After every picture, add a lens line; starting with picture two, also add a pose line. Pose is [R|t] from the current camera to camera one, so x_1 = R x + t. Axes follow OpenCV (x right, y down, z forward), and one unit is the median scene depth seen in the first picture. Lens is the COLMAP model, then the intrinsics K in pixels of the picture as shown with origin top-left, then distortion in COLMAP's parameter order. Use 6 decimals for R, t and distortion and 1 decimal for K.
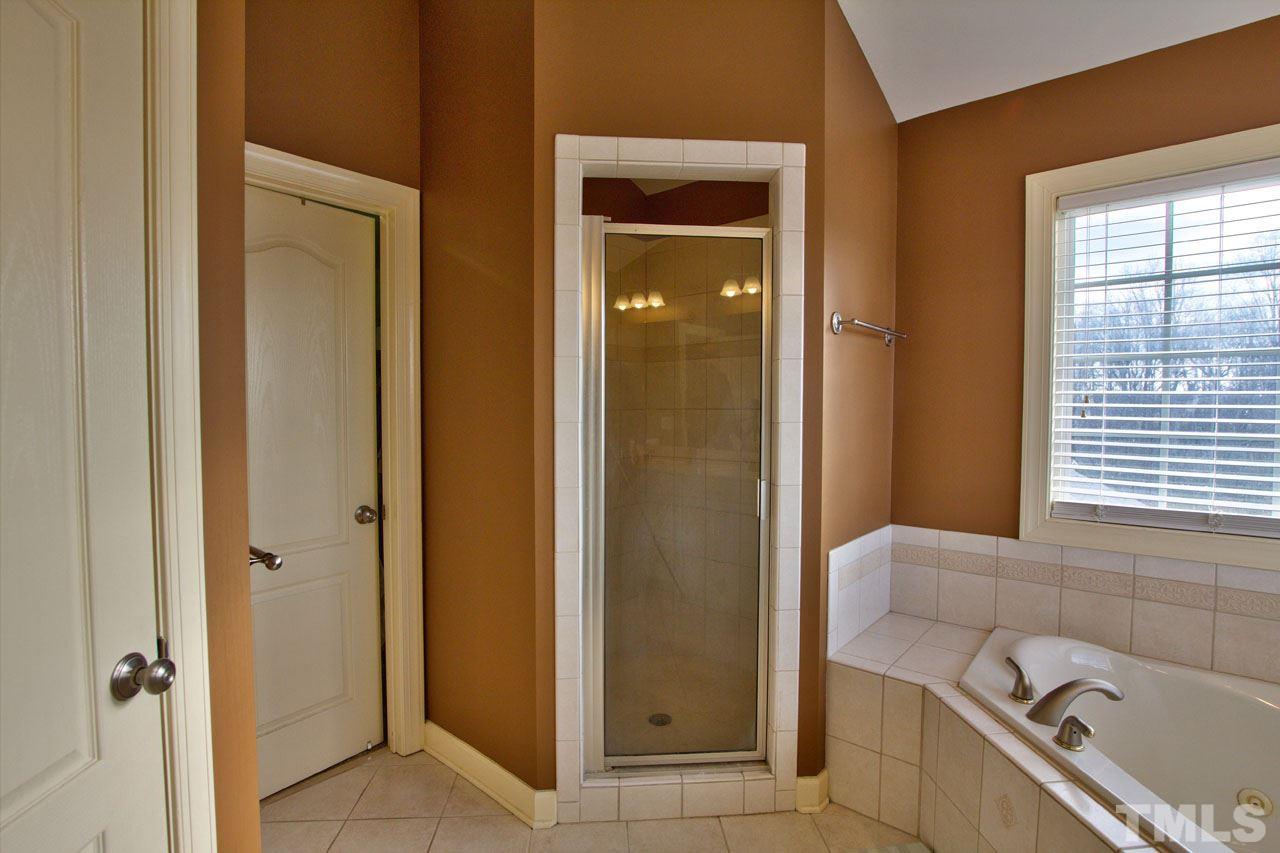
lens RADIAL K [[616.7, 0, 643.8], [0, 616.7, 430.6], [0, 0, 1]] dist [-0.026848, 0.002731]
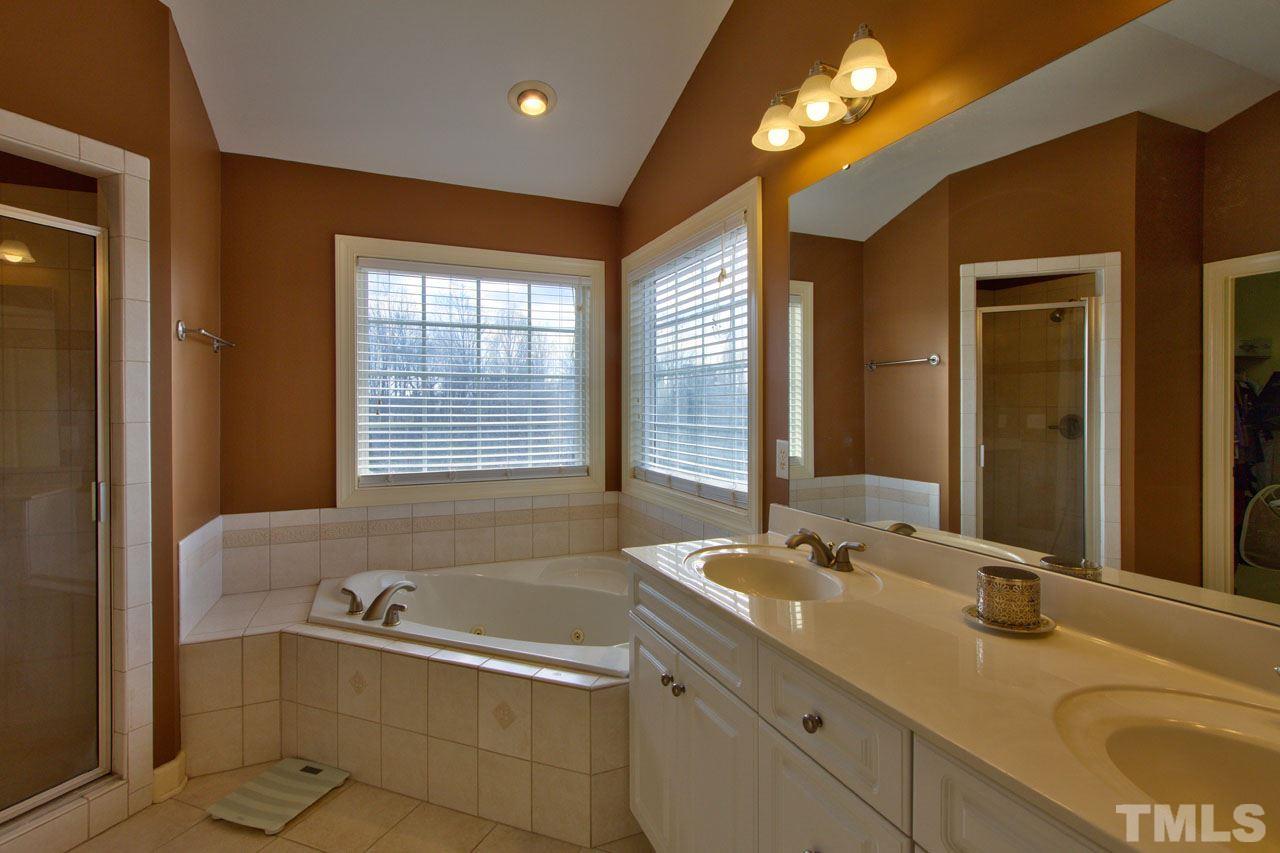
lens RADIAL K [[616.7, 0, 643.4], [0, 616.7, 413.6], [0, 0, 1]] dist [-0.026848, 0.002731]
pose [[0.462127, -0.009065, 0.886767, -0.268619], [0.034913, 0.999358, -0.007979, 0.009489], [-0.886126, 0.034647, 0.462147, -0.221558]]
